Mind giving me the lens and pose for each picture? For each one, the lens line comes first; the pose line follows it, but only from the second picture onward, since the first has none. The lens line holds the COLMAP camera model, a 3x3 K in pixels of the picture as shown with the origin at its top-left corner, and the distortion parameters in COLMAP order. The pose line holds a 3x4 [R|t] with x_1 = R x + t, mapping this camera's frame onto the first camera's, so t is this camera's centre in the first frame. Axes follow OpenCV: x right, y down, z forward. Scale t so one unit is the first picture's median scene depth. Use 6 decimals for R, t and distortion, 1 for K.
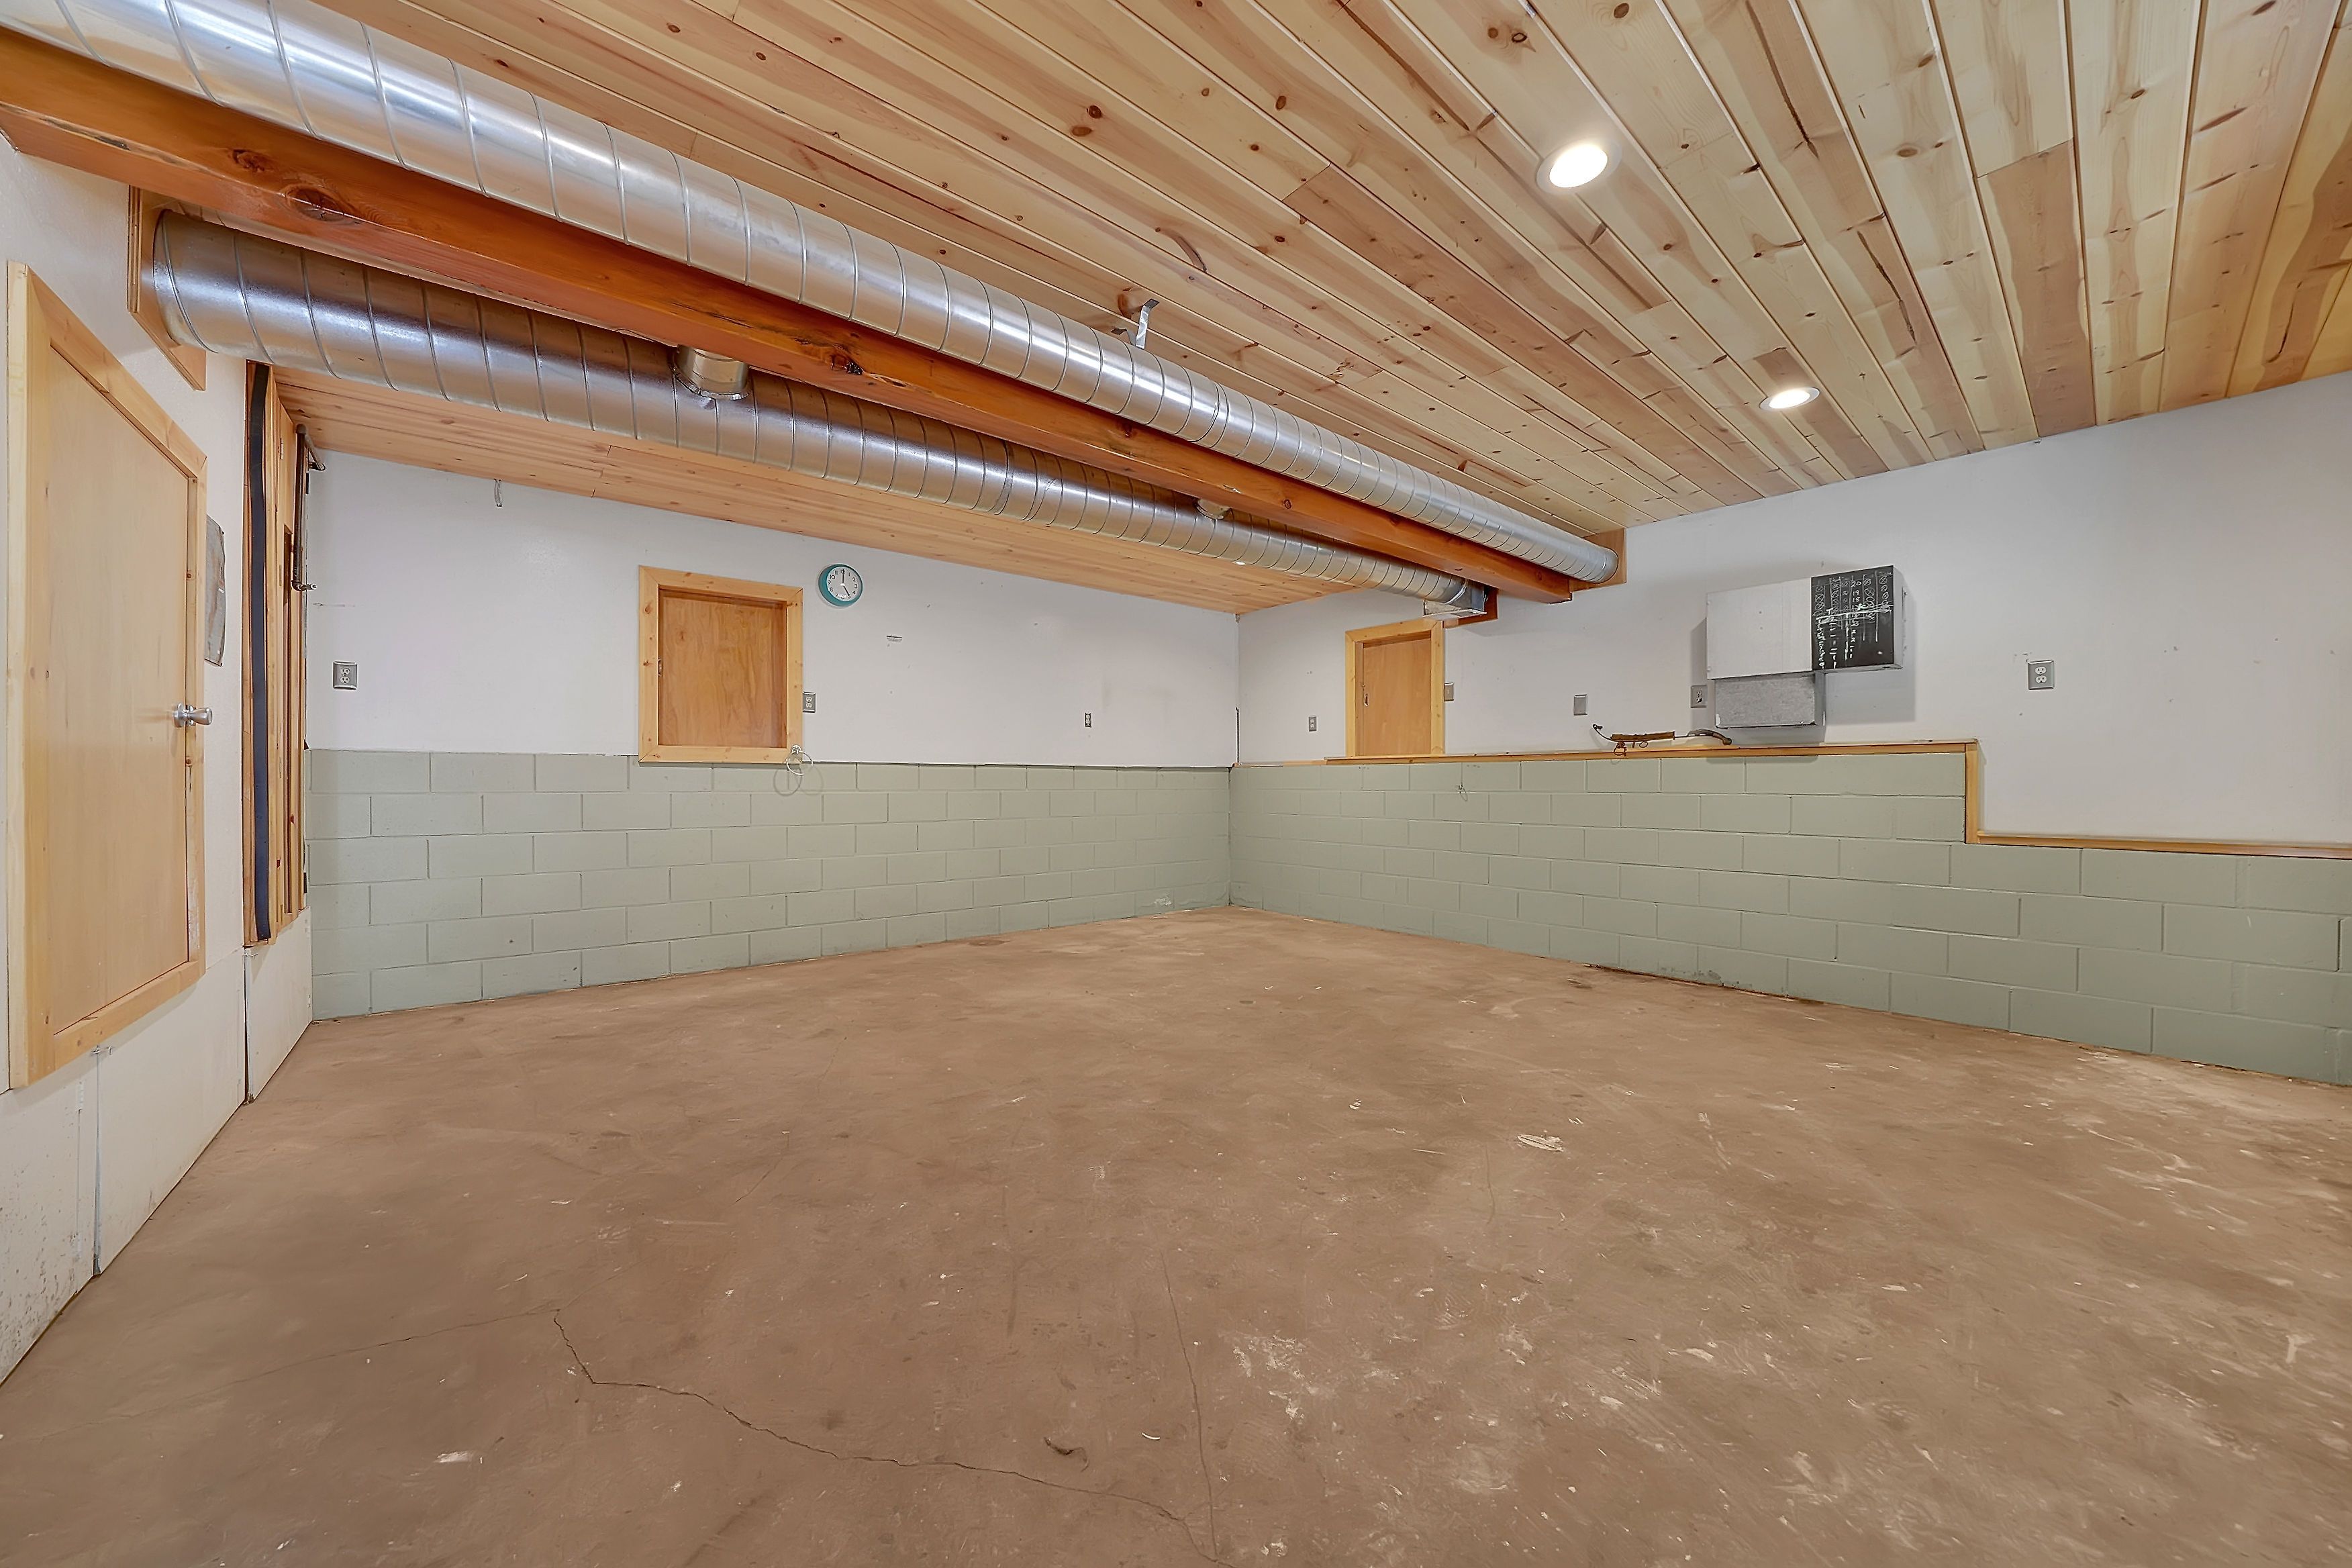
lens RADIAL K [[812.9, 0, 1164.5], [0, 812.9, 784.1], [0, 0, 1]] dist [-0.020235, 0.000450]
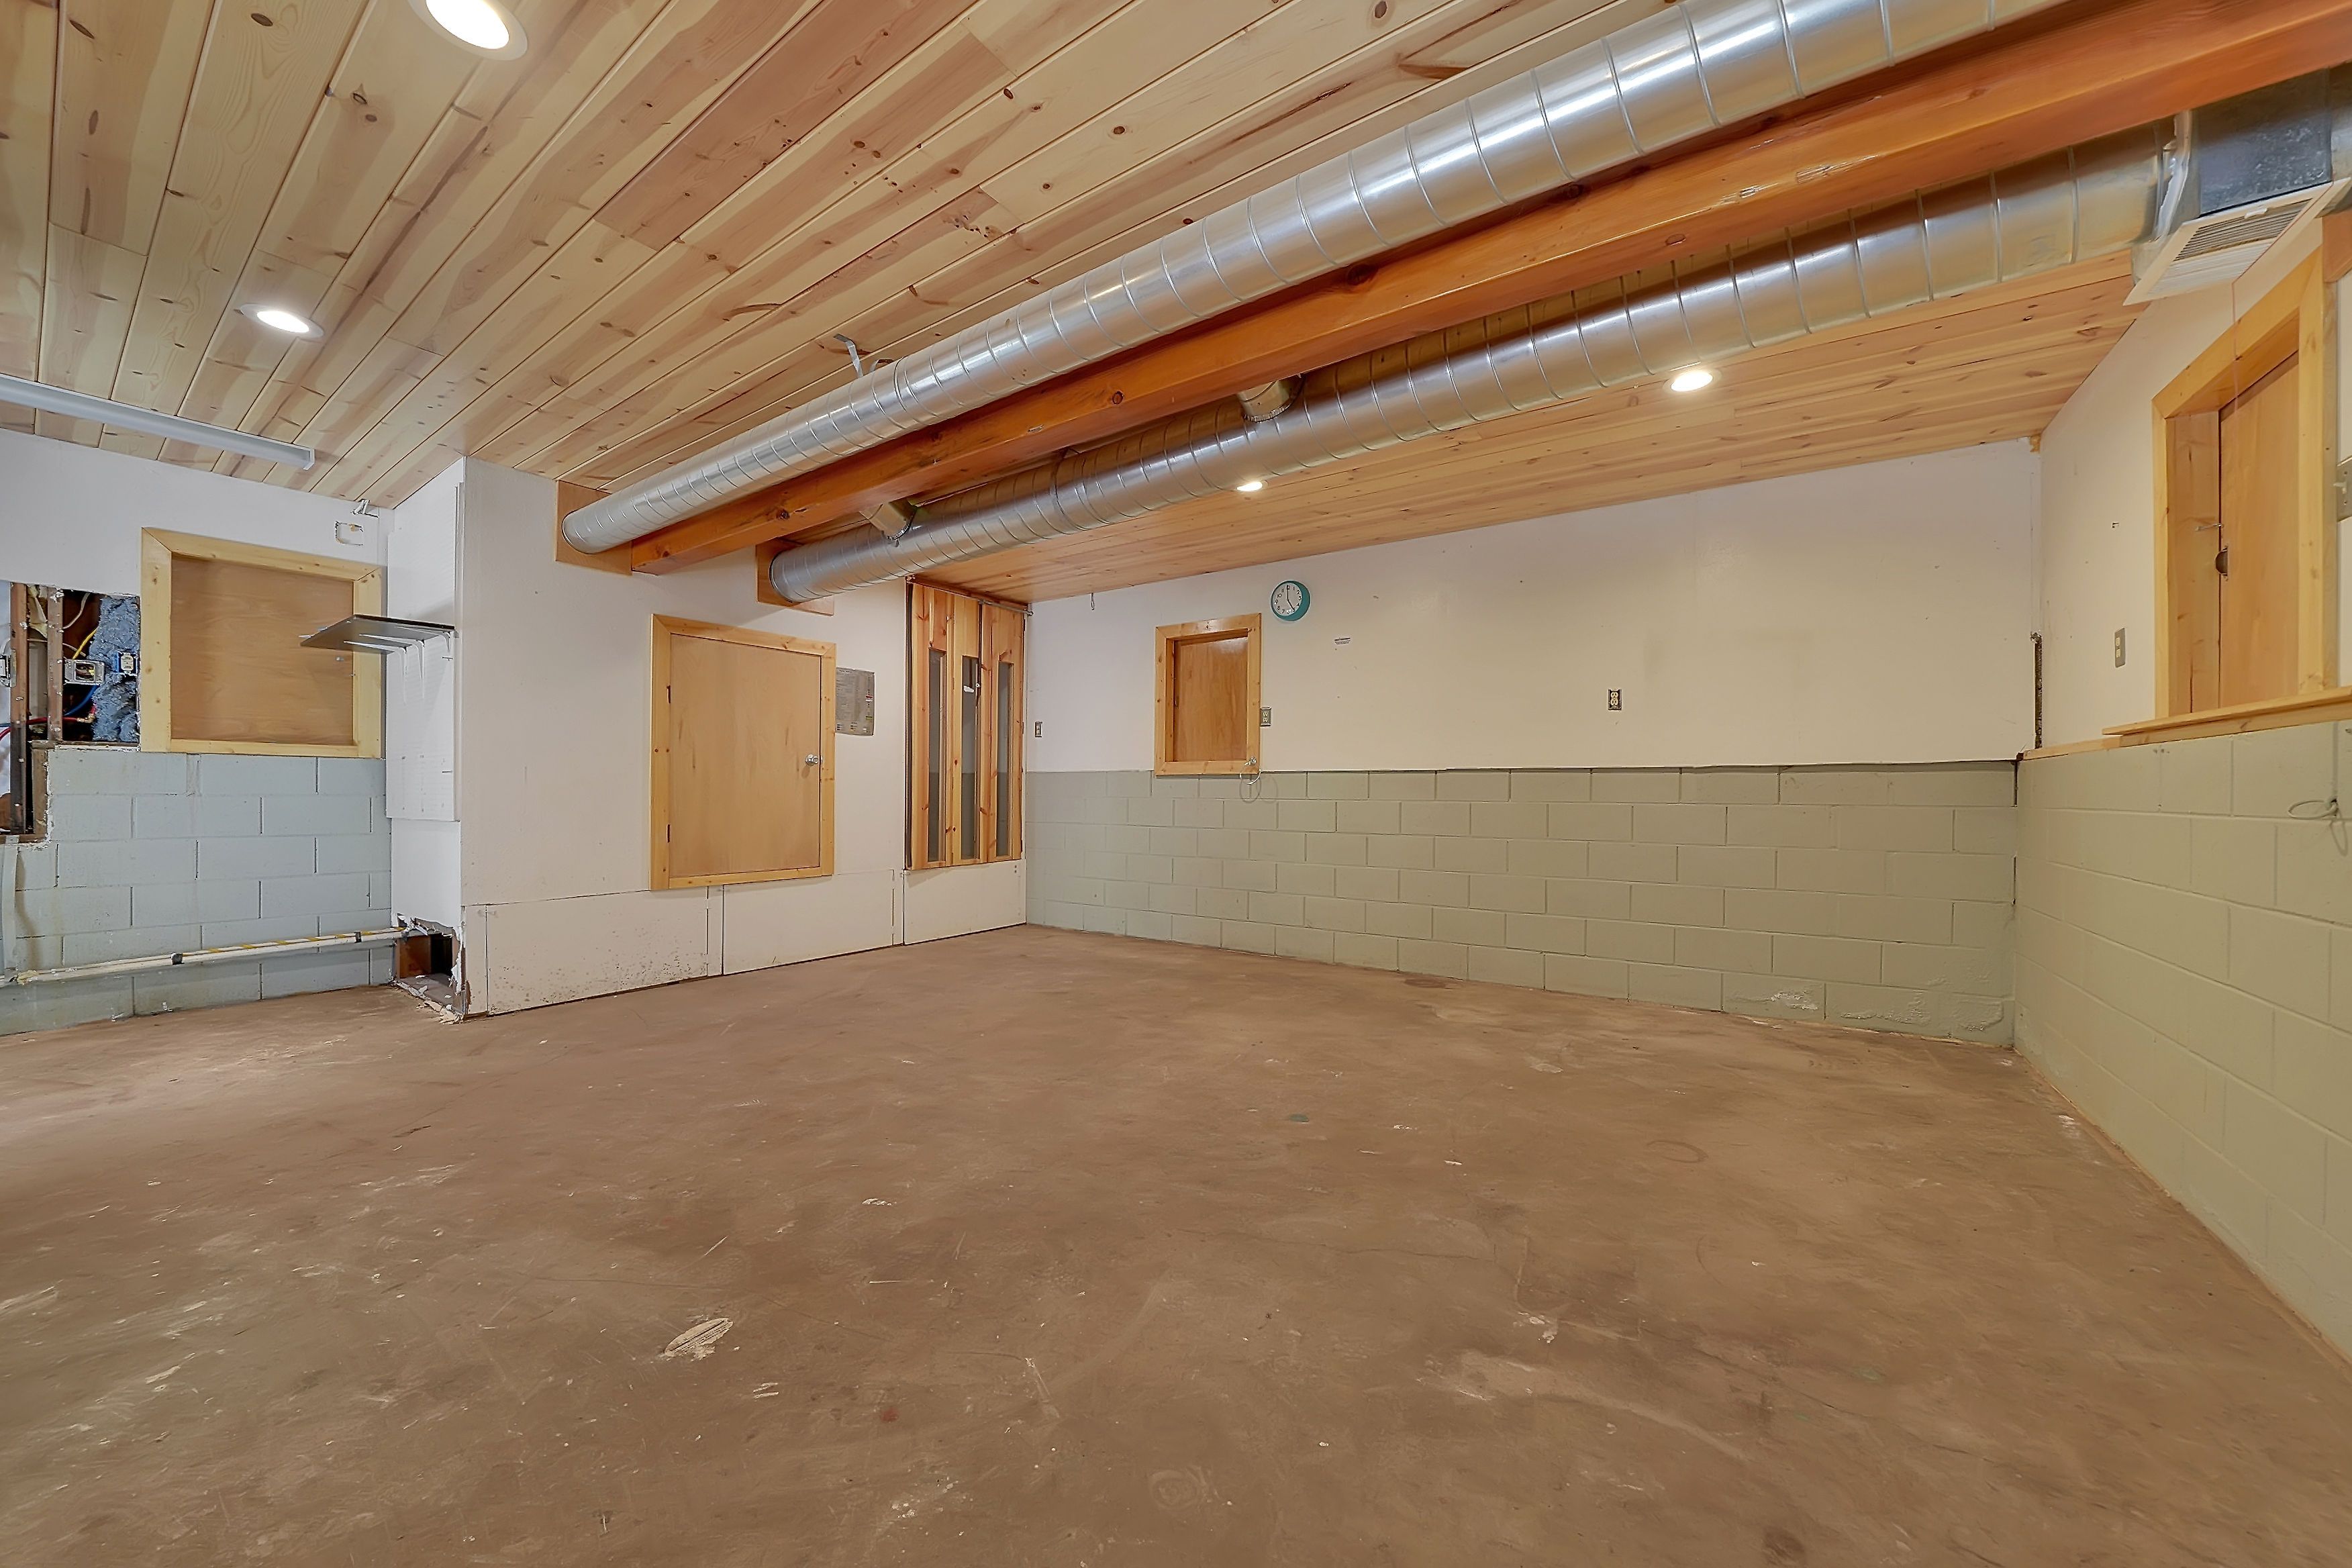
lens RADIAL K [[826.7, 0, 1171.9], [0, 826.7, 791.3], [0, 0, 1]] dist [-0.028426, 0.004659]
pose [[0.274371, -0.000774, -0.961624, 0.806011], [-0.006192, 0.999978, -0.002571, 0.002862], [0.961604, 0.006660, 0.274360, 0.796229]]
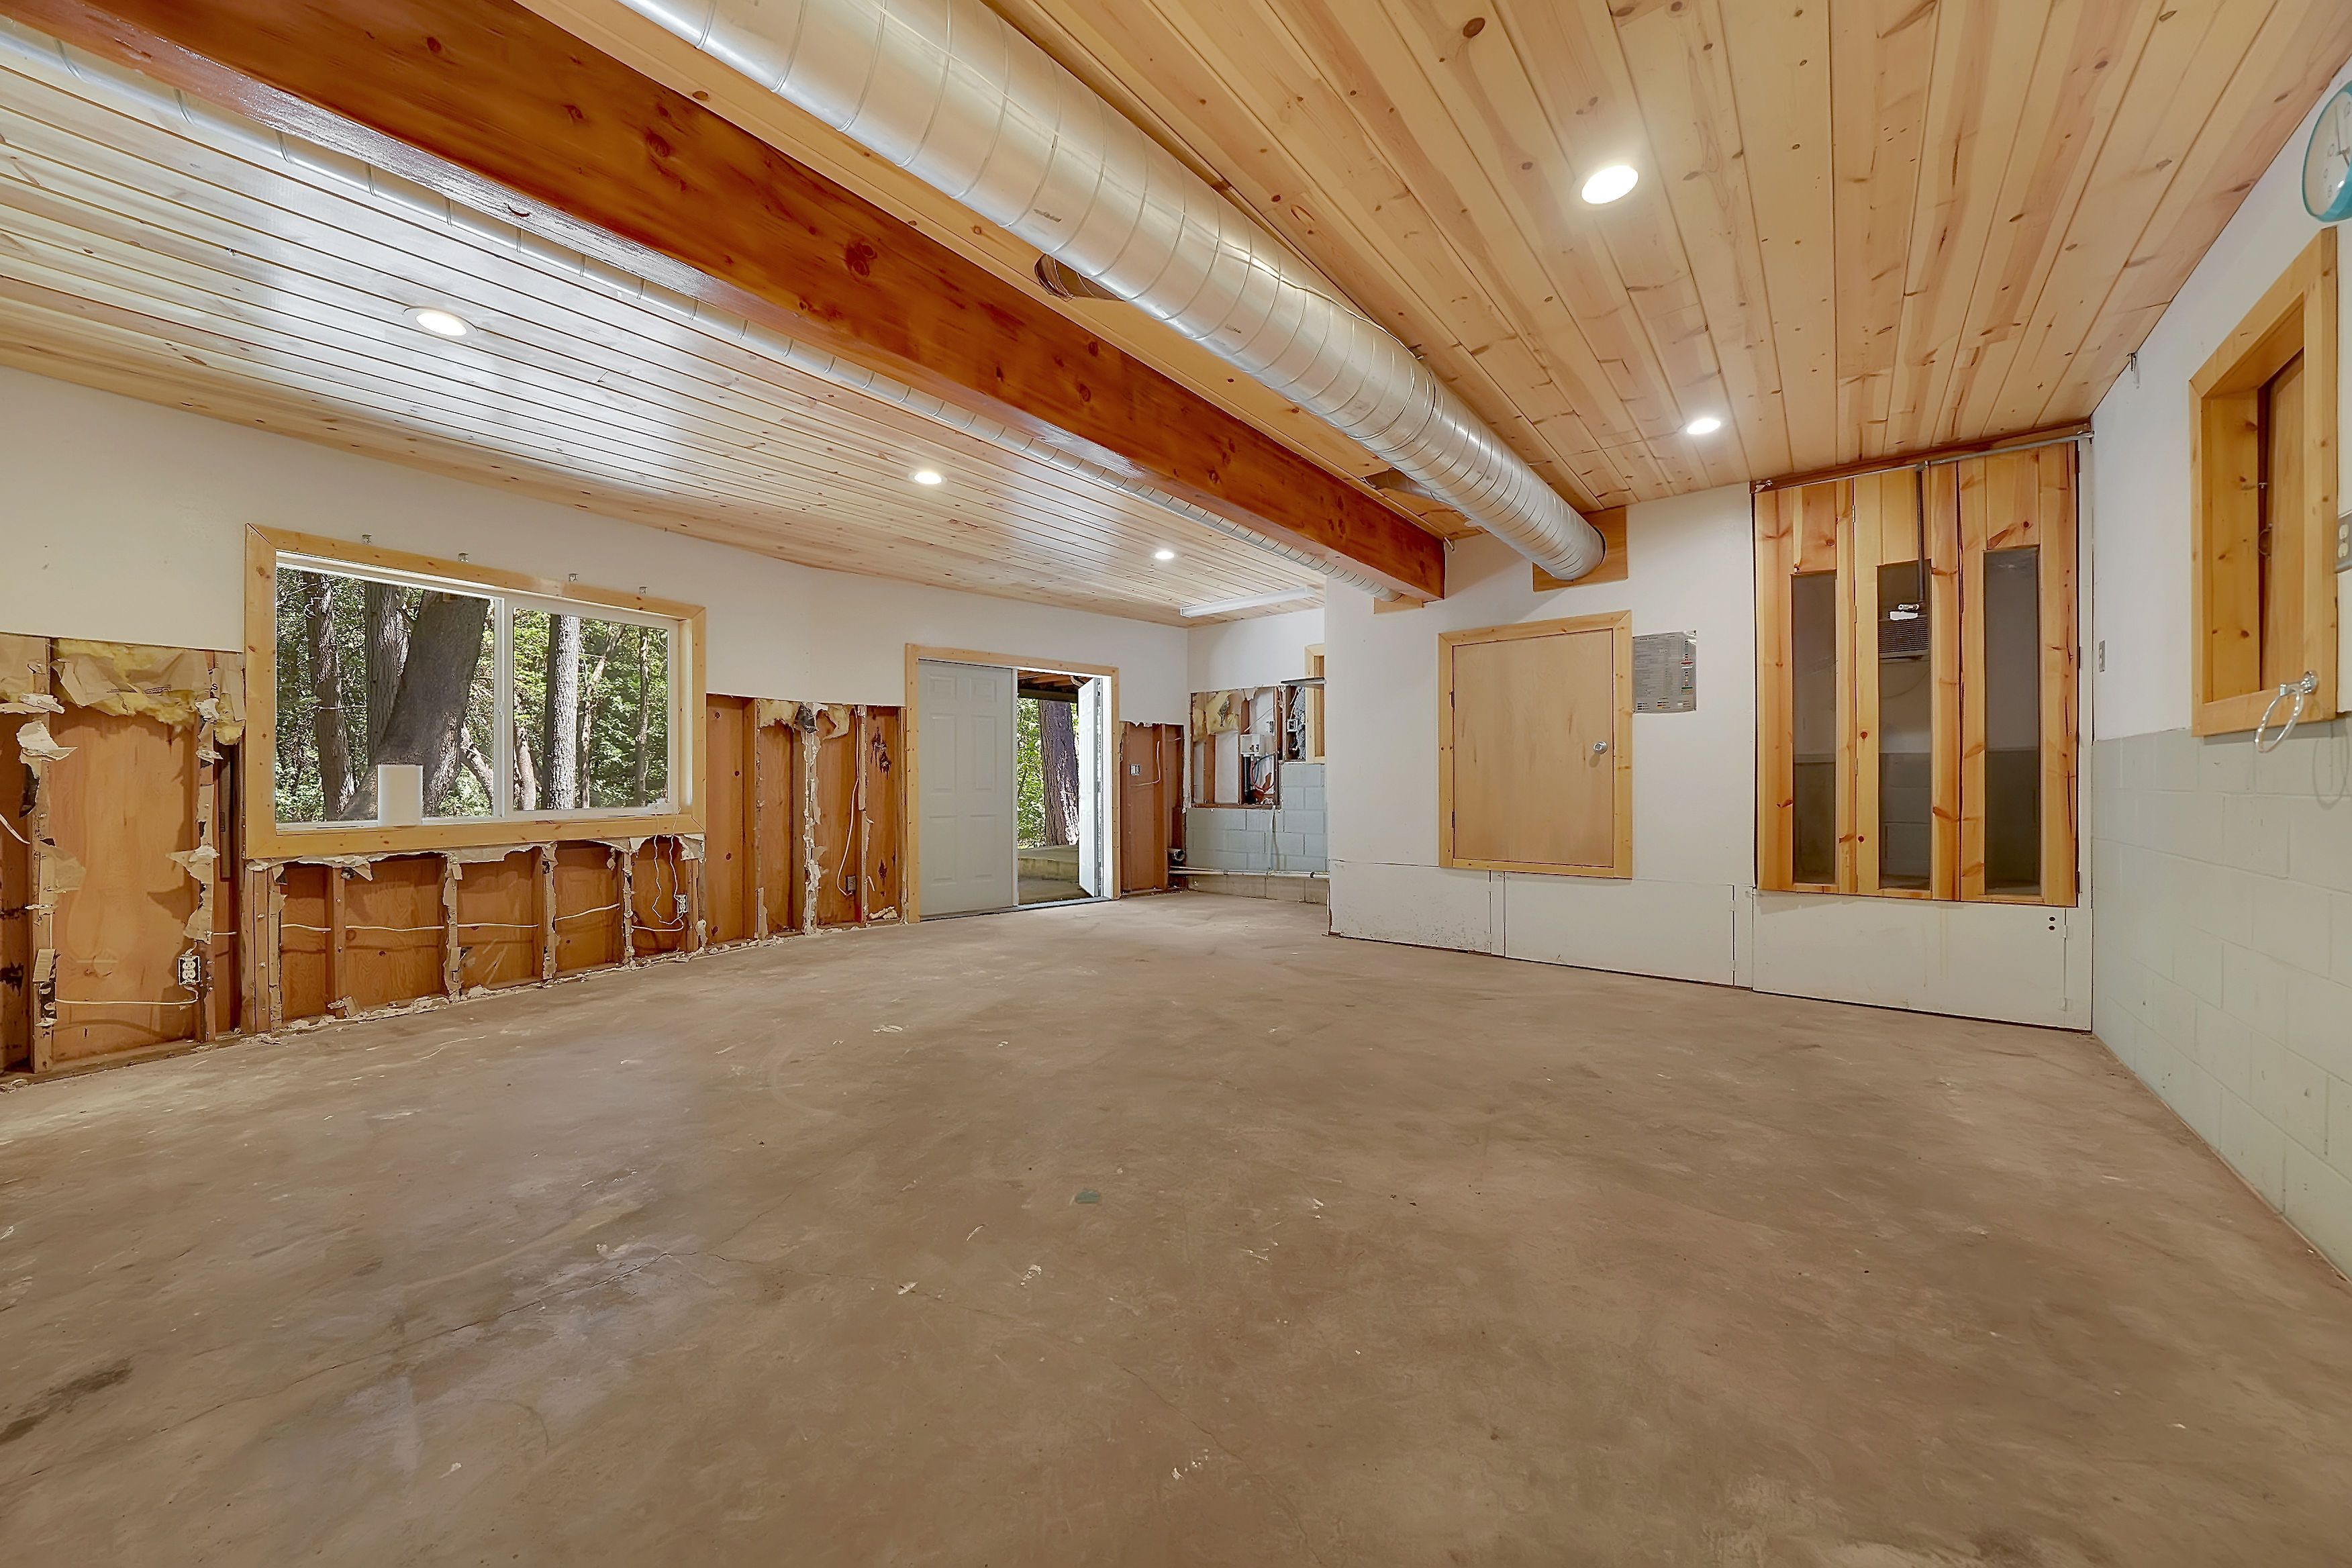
lens RADIAL K [[812.9, 0, 1164.5], [0, 812.9, 784.1], [0, 0, 1]] dist [-0.020235, 0.000450]
pose [[-0.983100, 0.003430, -0.183039, 0.165059], [0.003032, 0.999992, 0.002458, 0.000988], [0.183046, 0.001861, -0.983103, 1.698200]]
